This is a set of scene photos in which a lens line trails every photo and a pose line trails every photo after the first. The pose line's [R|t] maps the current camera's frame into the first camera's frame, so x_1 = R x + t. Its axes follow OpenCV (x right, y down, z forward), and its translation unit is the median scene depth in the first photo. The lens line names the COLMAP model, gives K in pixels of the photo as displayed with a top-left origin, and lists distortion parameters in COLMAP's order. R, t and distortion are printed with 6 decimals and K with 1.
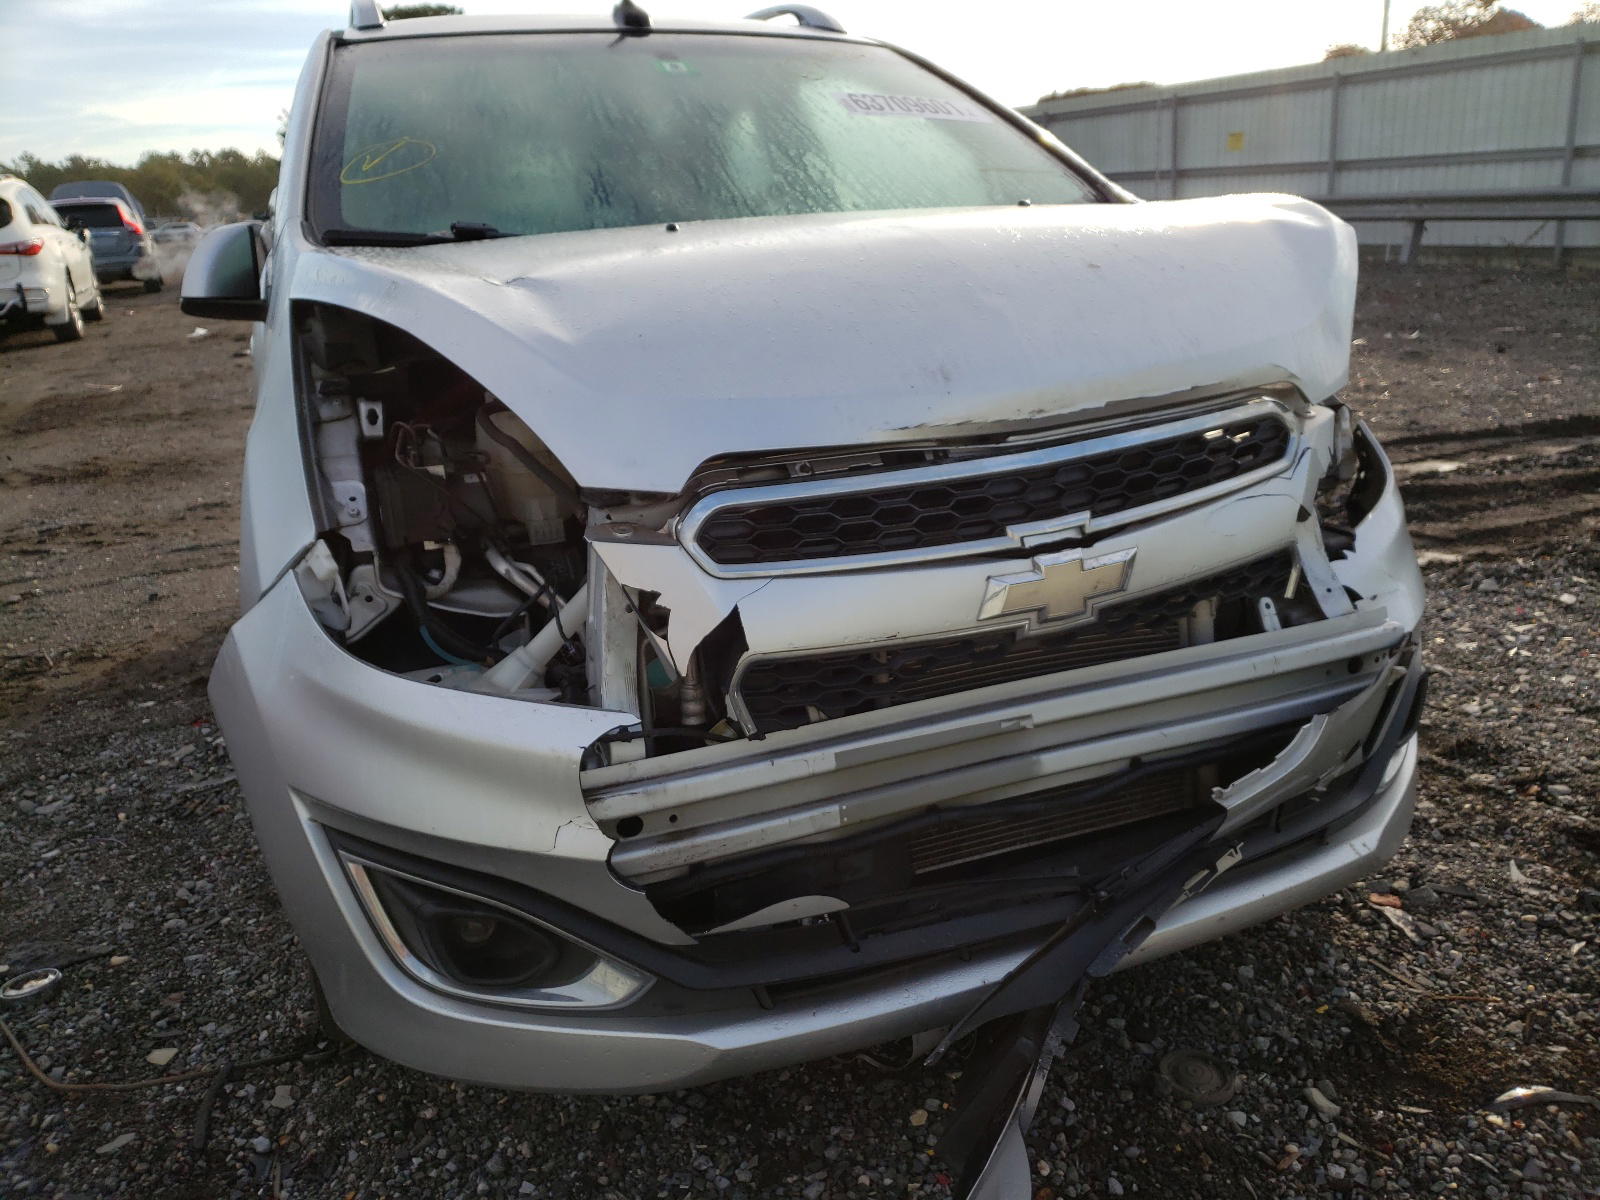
lens RADIAL K [[1262.0, 0, 800.0], [0, 1262.0, 600.0], [0, 0, 1]] dist [0.063615, -0.006676]
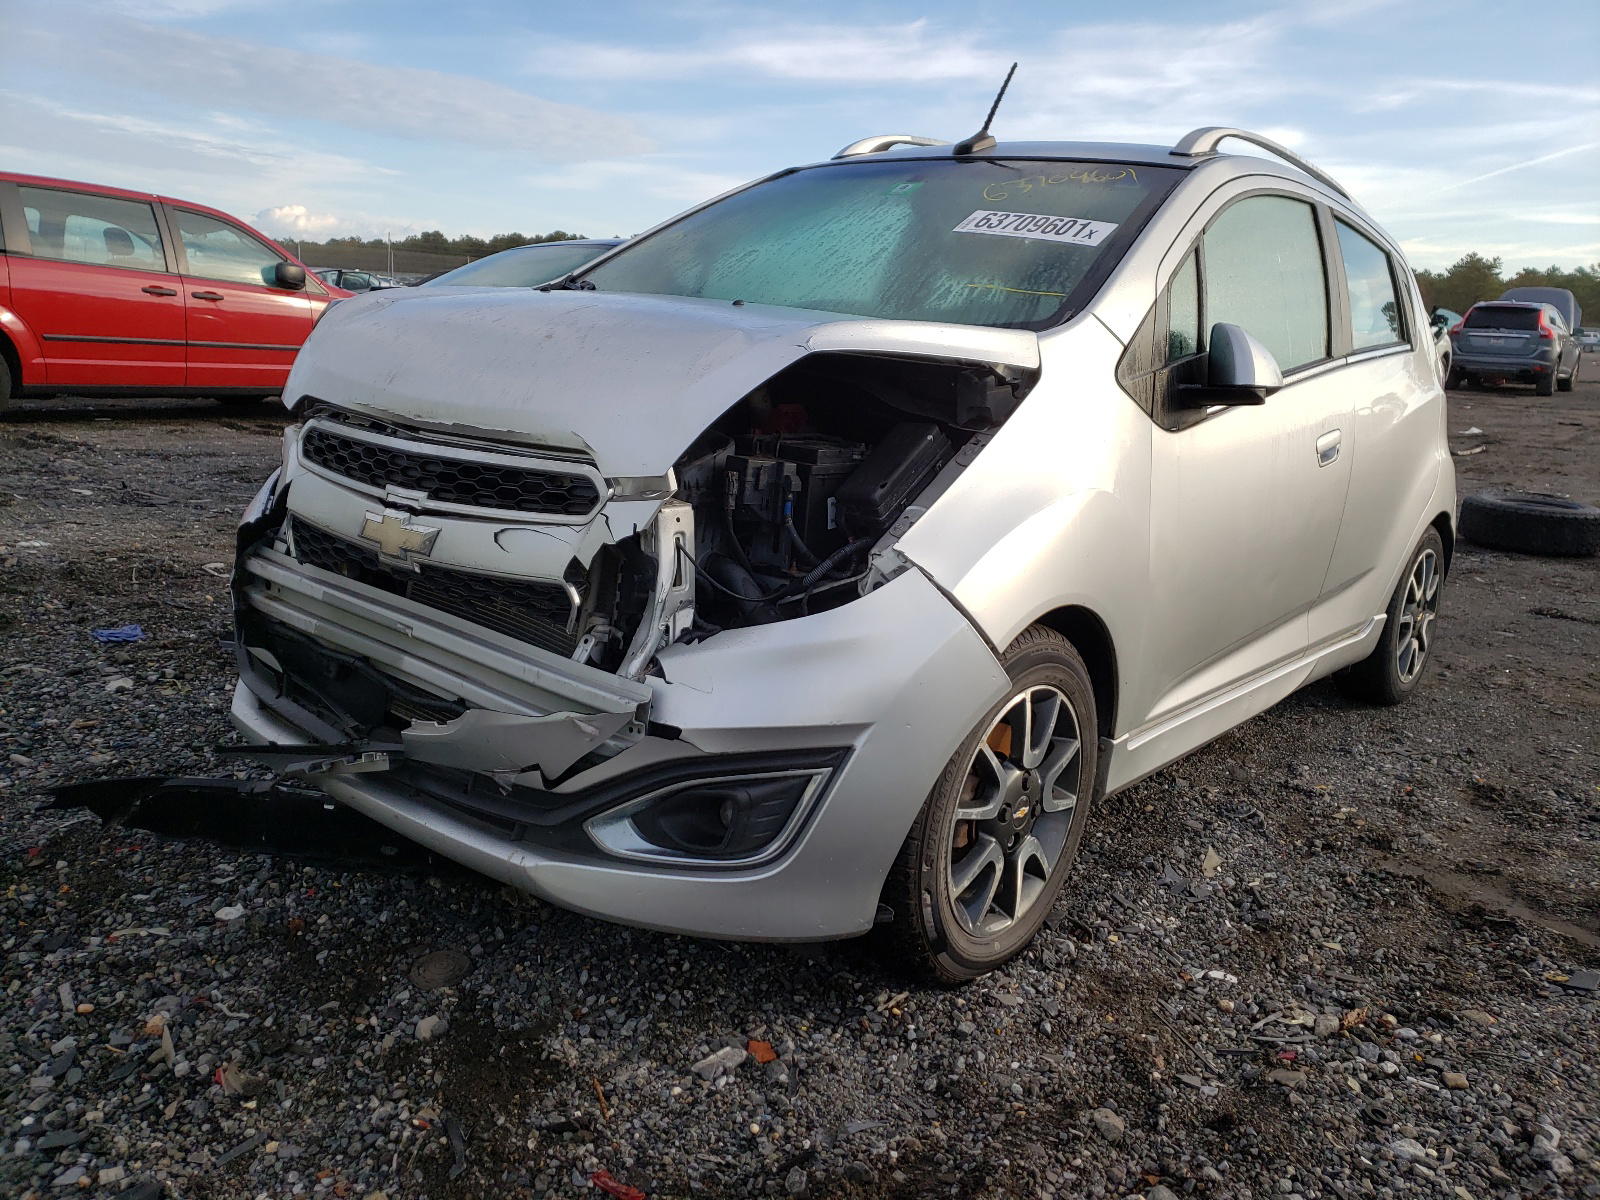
lens RADIAL K [[1262.0, 0, 800.0], [0, 1262.0, 600.0], [0, 0, 1]] dist [0.063615, -0.006676]
pose [[0.427021, 0.285667, -0.857932, 1.703623], [-0.348575, 0.927461, 0.135322, -0.304825], [0.834355, 0.241268, 0.495621, 0.694720]]
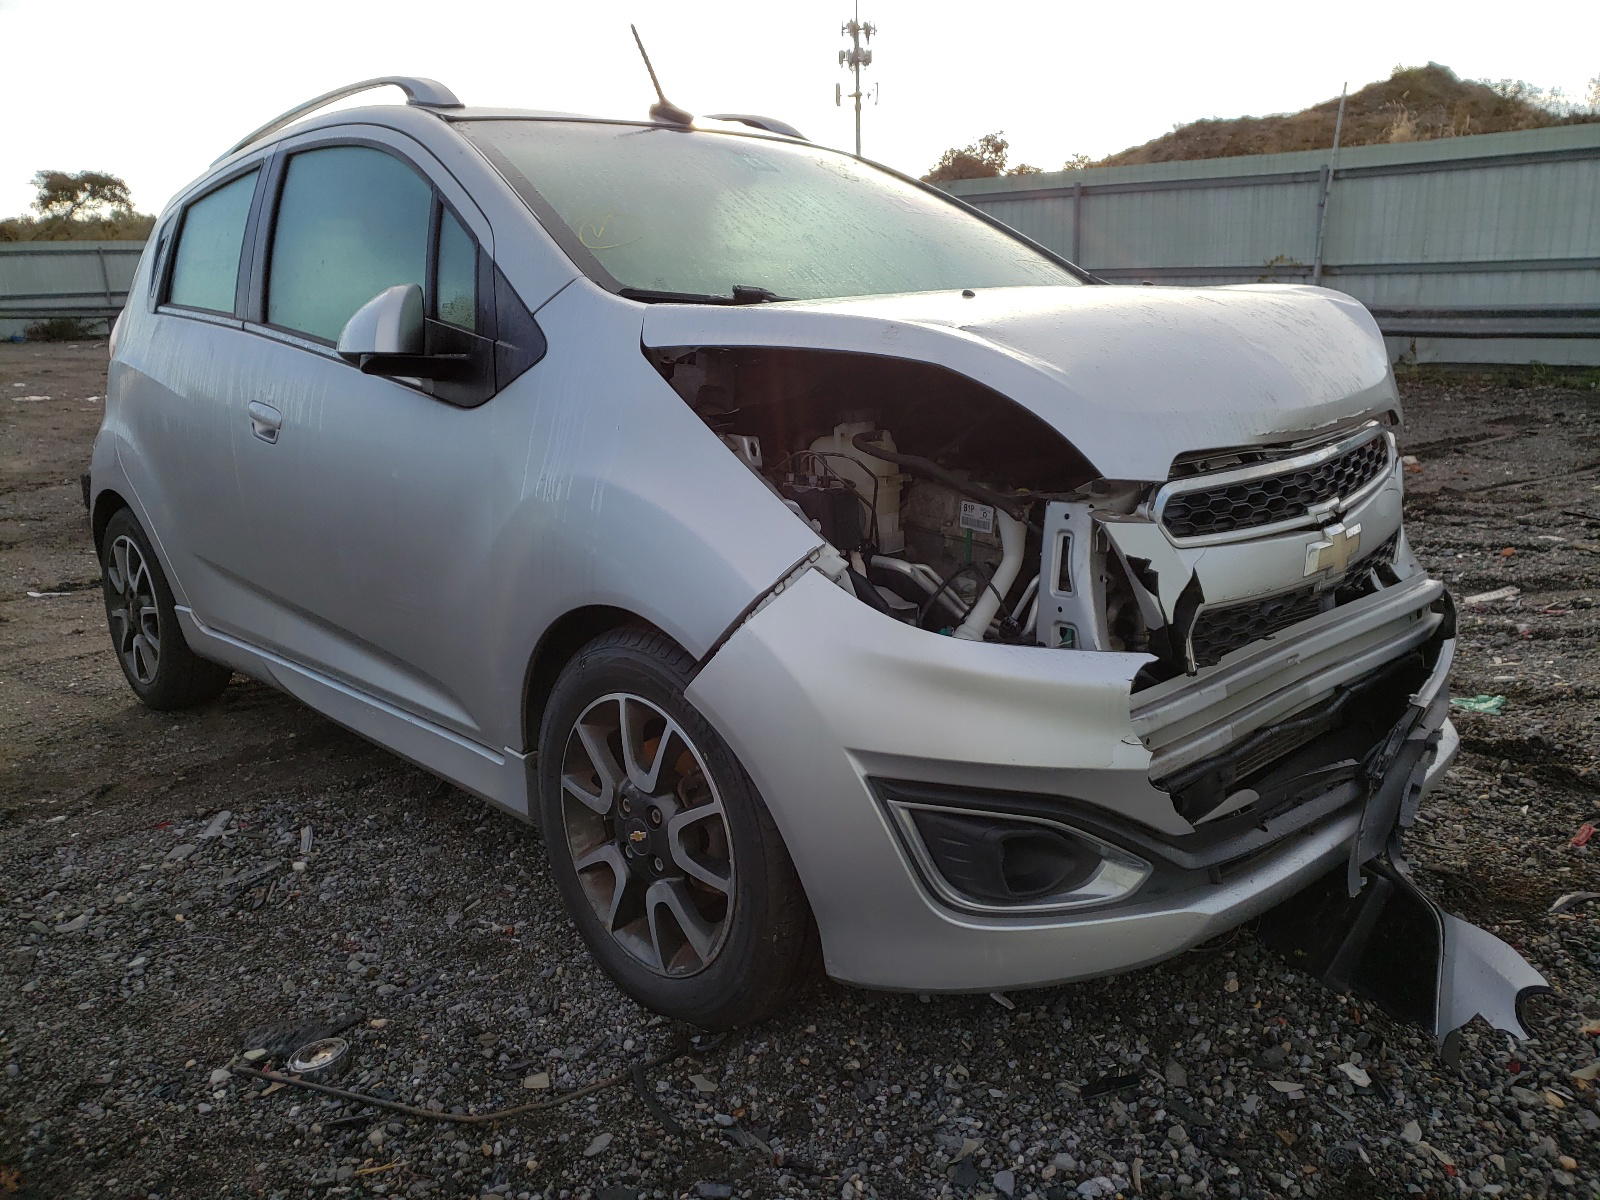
lens RADIAL K [[1304.0, 0, 800.0], [0, 1304.0, 600.0], [0, 0, 1]] dist [0.068323, -0.003331]
pose [[0.926721, -0.061397, 0.370700, -0.872719], [0.091095, 0.993840, -0.063125, 0.080465], [-0.364540, 0.092268, 0.926605, -0.103309]]
